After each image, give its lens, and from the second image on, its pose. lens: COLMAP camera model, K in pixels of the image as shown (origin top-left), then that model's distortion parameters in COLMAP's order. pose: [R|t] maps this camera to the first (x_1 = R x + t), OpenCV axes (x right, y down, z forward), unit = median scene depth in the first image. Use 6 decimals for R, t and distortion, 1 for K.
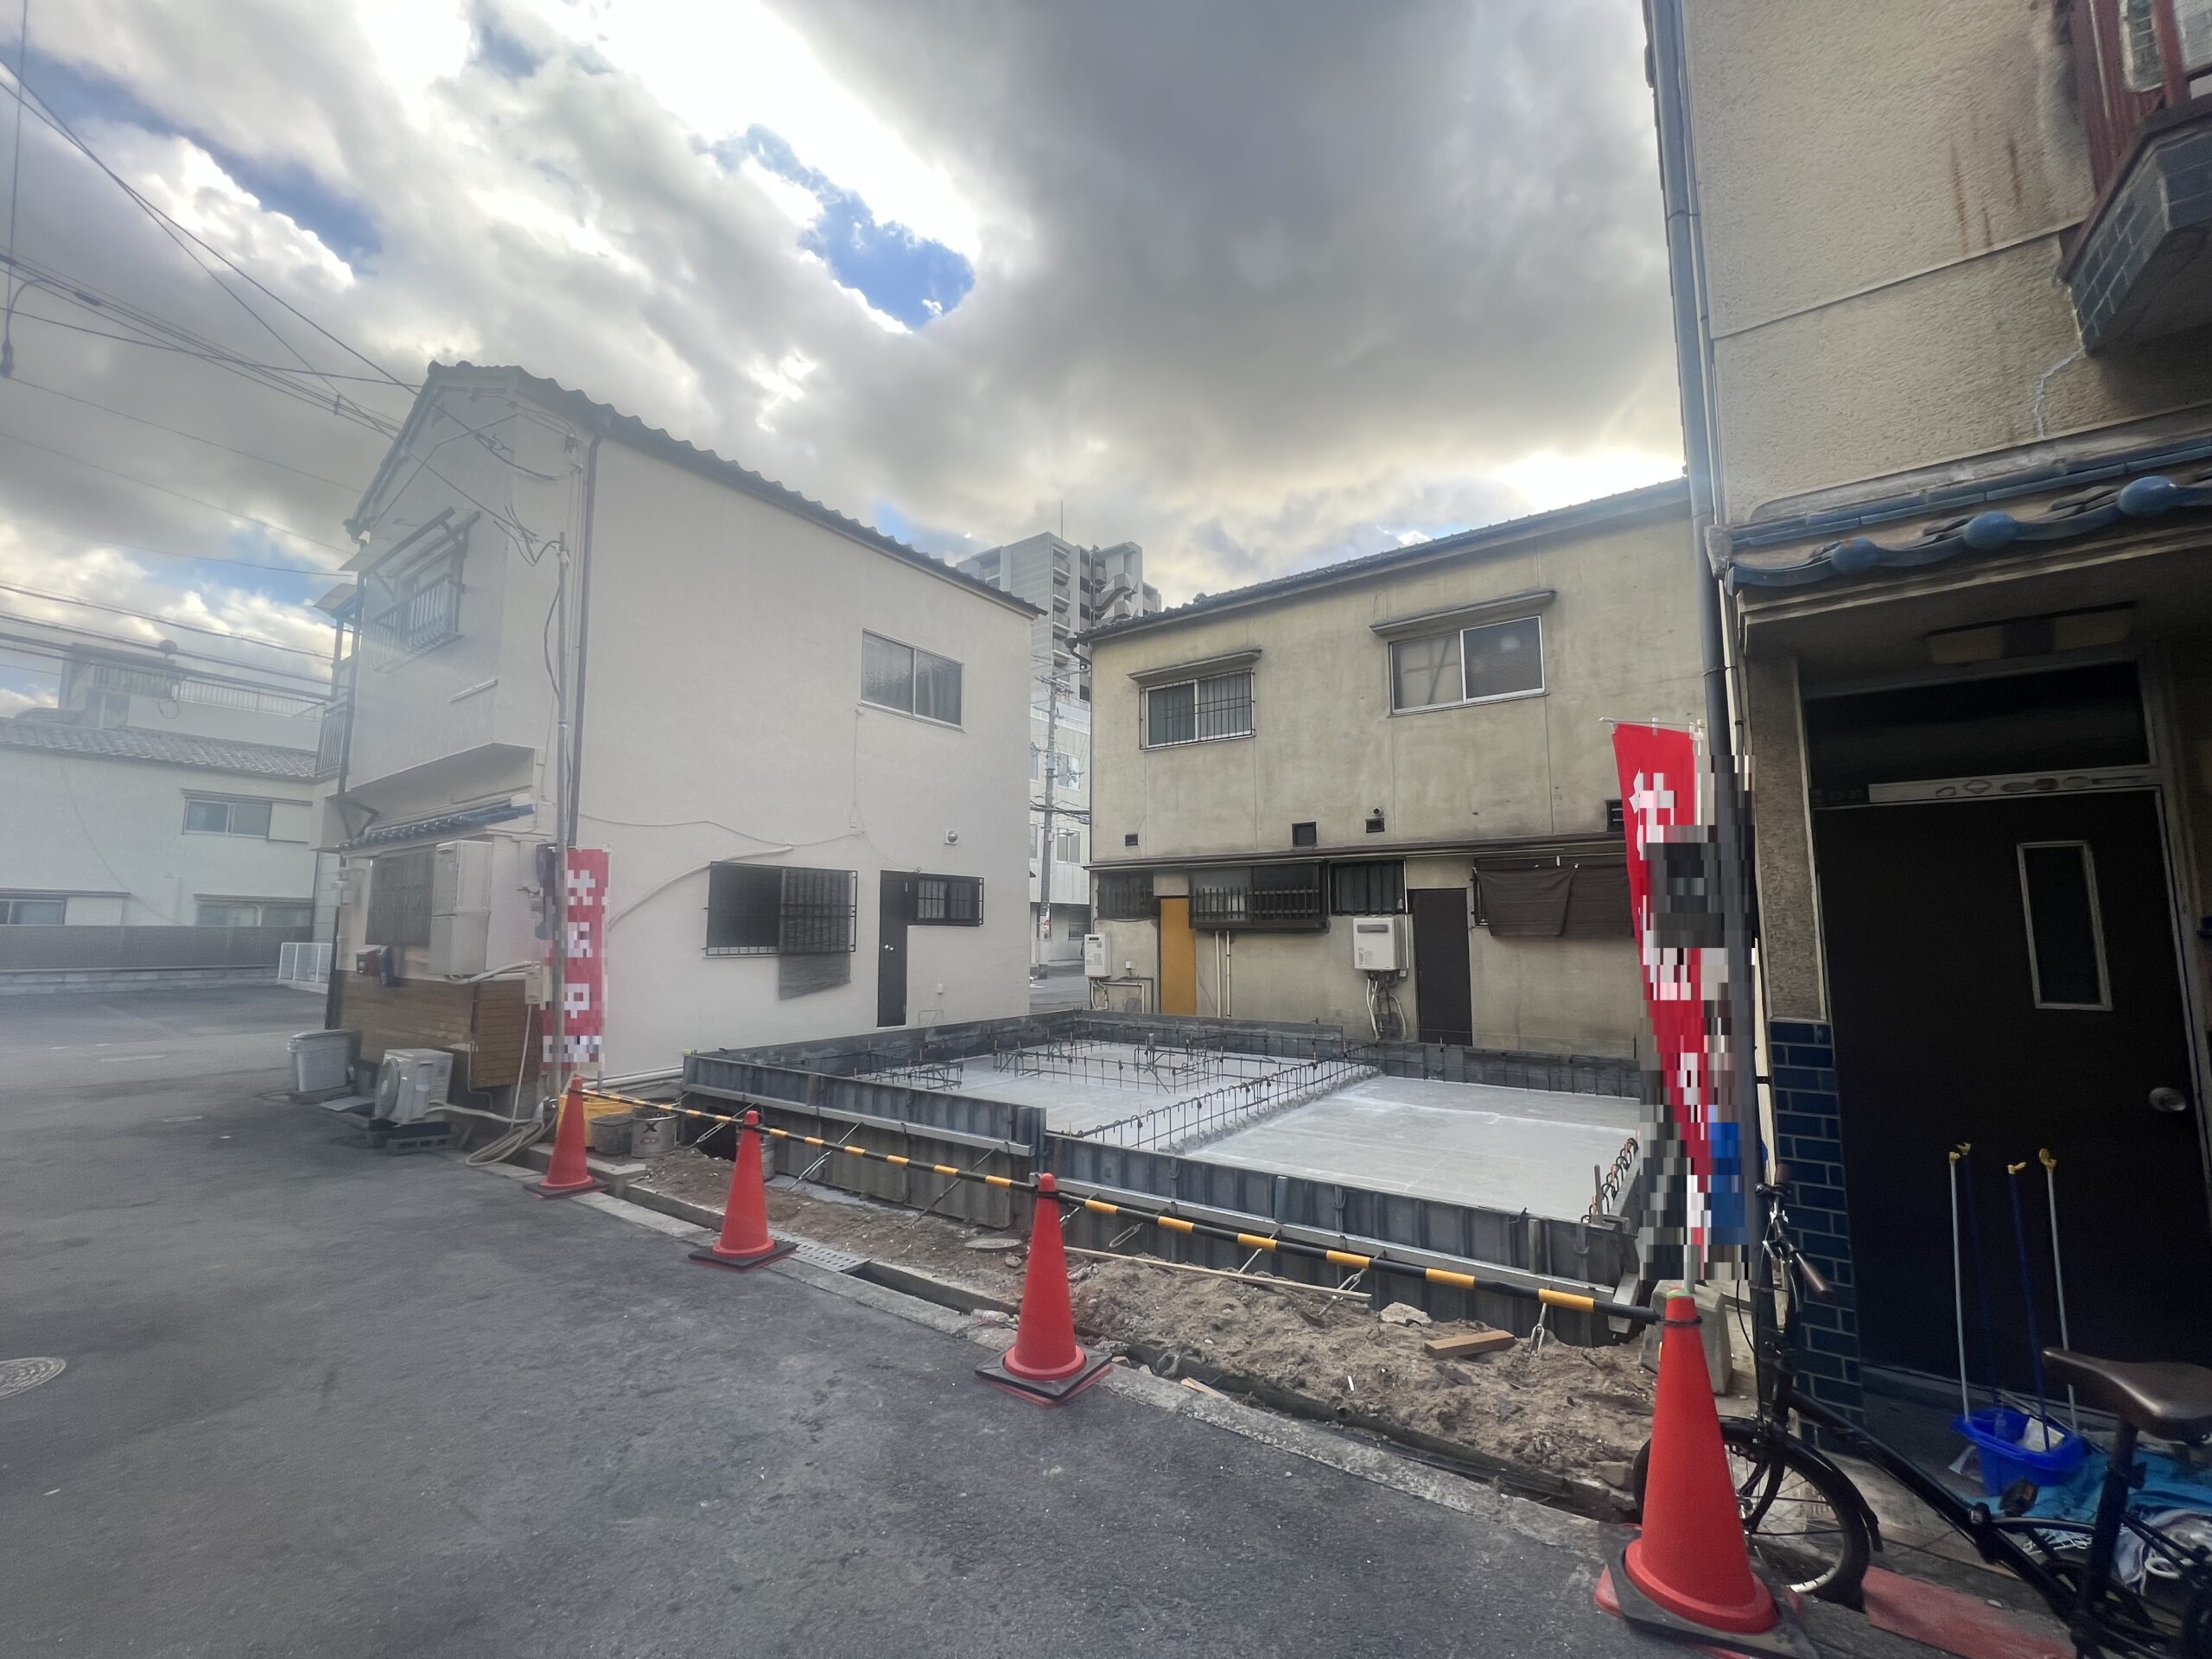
lens RADIAL K [[874.6, 0, 1101.2], [0, 874.6, 835.4], [0, 0, 1]] dist [0.000825, -0.000352]
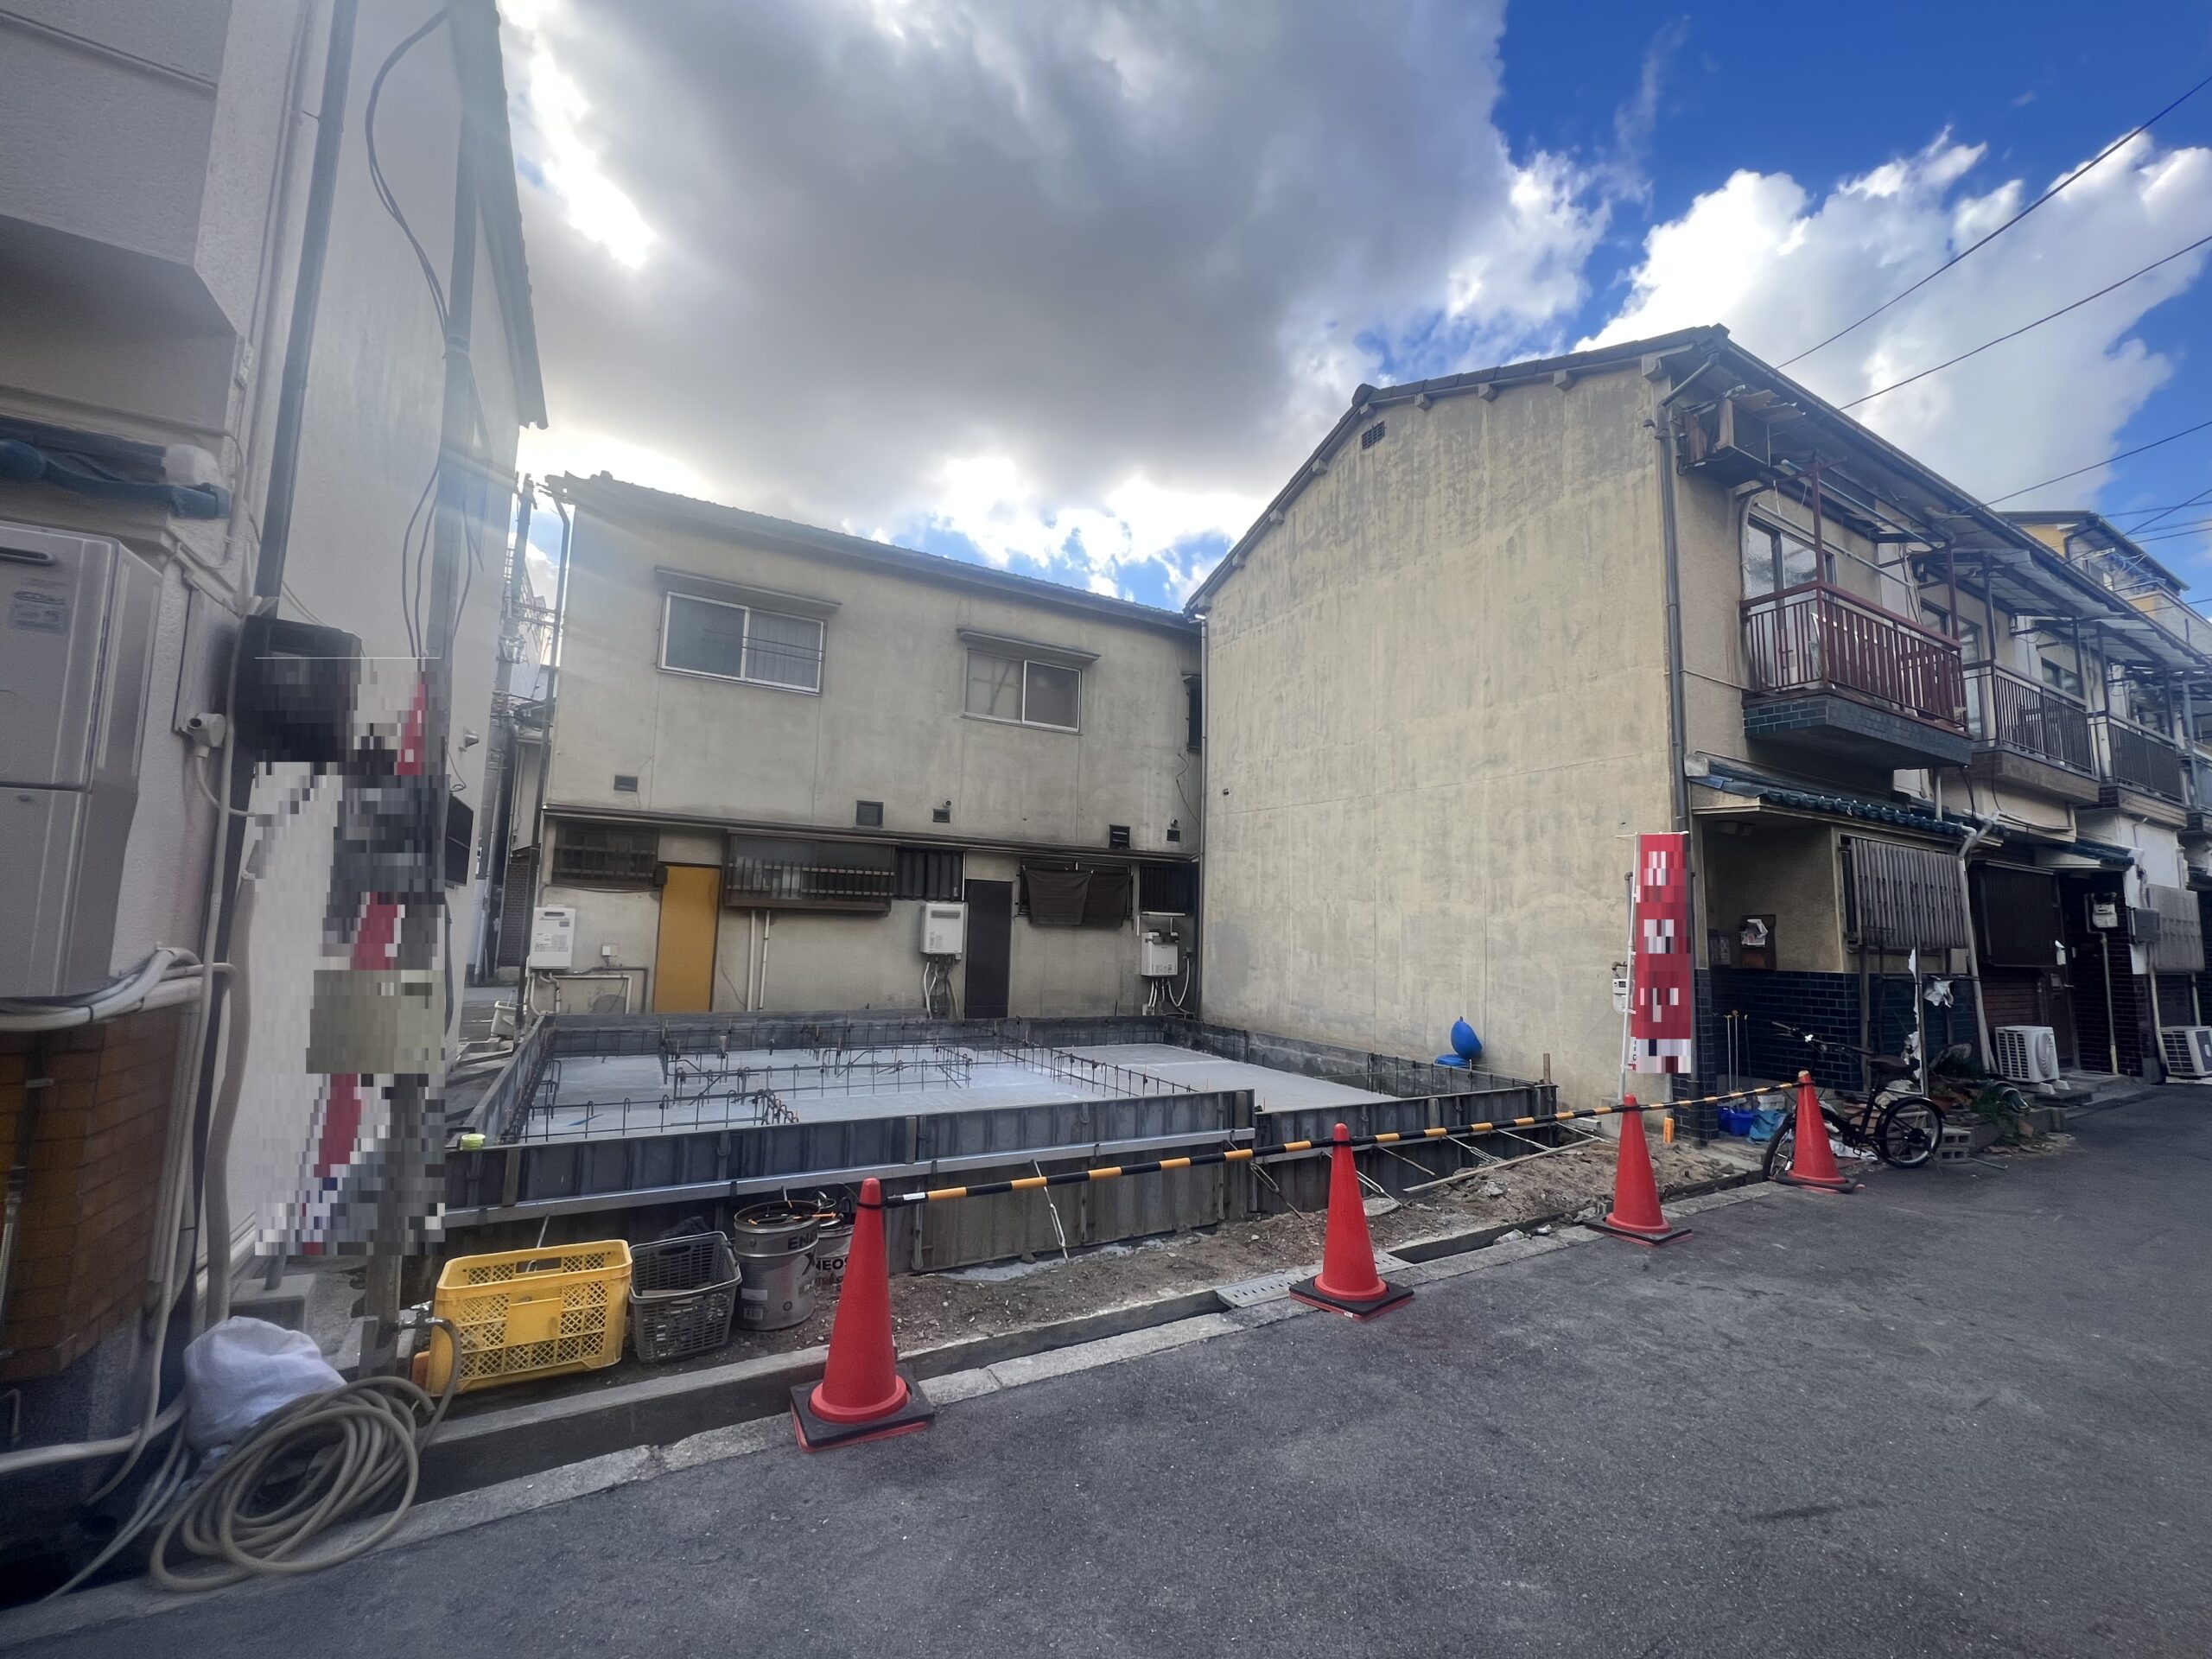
lens RADIAL K [[874.6, 0, 1105.3], [0, 874.6, 842.5], [0, 0, 1]] dist [0.000825, -0.000352]
pose [[0.434680, 0.102755, 0.894703, -0.553284], [-0.126361, 0.990601, -0.052377, 0.051883], [-0.891676, -0.090289, 0.443579, 0.370846]]
